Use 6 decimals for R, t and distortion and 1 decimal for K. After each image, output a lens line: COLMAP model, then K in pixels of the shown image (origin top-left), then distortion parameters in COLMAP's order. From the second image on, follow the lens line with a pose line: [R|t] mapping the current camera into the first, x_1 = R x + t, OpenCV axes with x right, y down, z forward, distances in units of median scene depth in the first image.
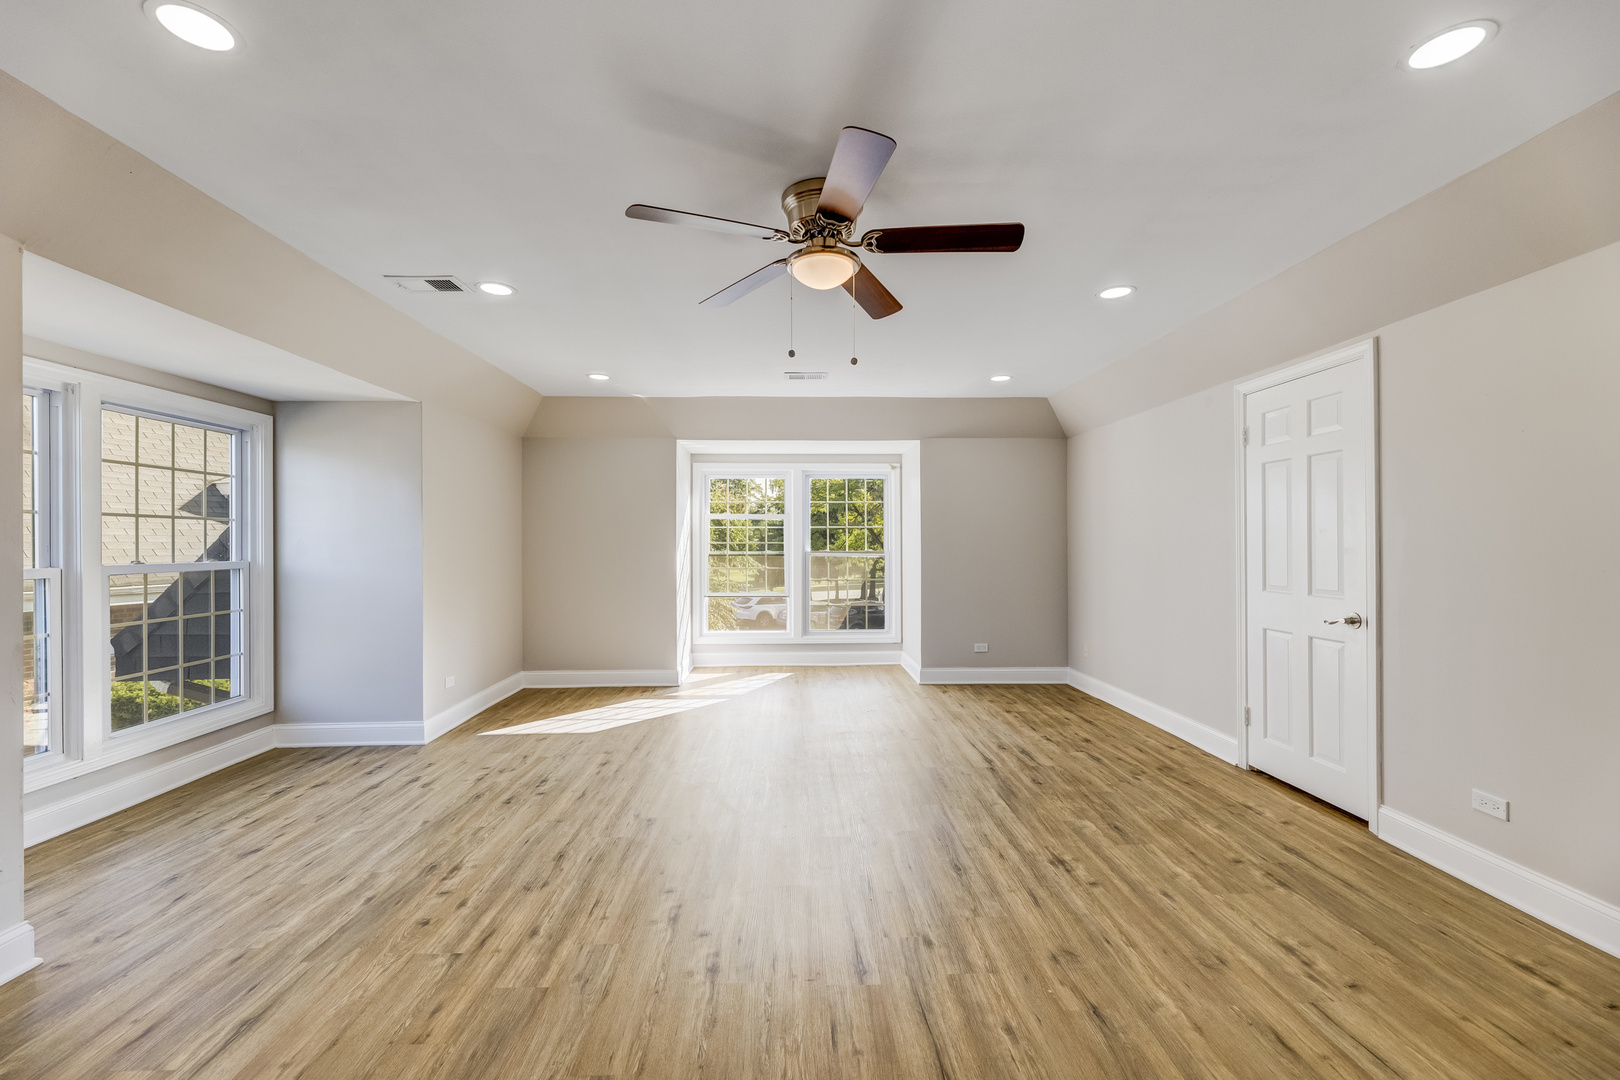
lens RADIAL K [[655.5, 0, 809.8], [0, 655.5, 544.1], [0, 0, 1]] dist [0.000756, 0.000181]
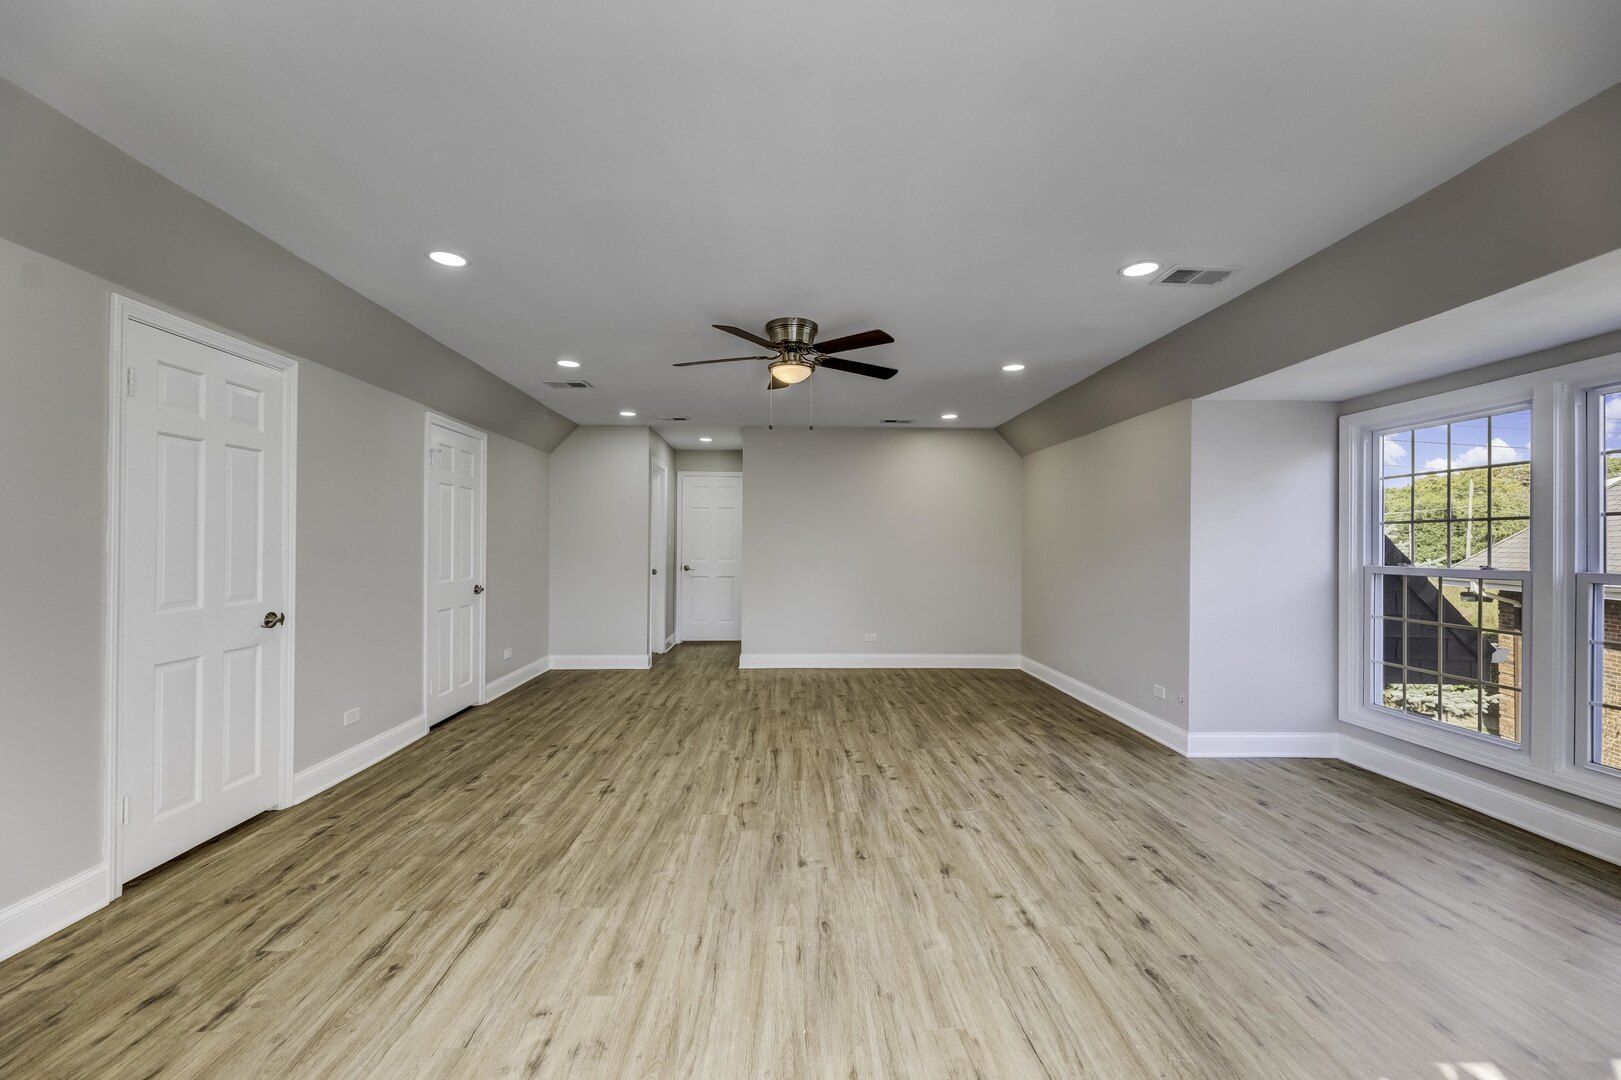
lens RADIAL K [[655.9, 0, 813.0], [0, 655.9, 540.0], [0, 0, 1]] dist [0.000756, 0.000181]
pose [[-0.999963, -0.001723, -0.008454, -0.015624], [-0.001687, 0.999990, -0.004223, -0.006582], [0.008462, -0.004209, -0.999955, 2.228555]]
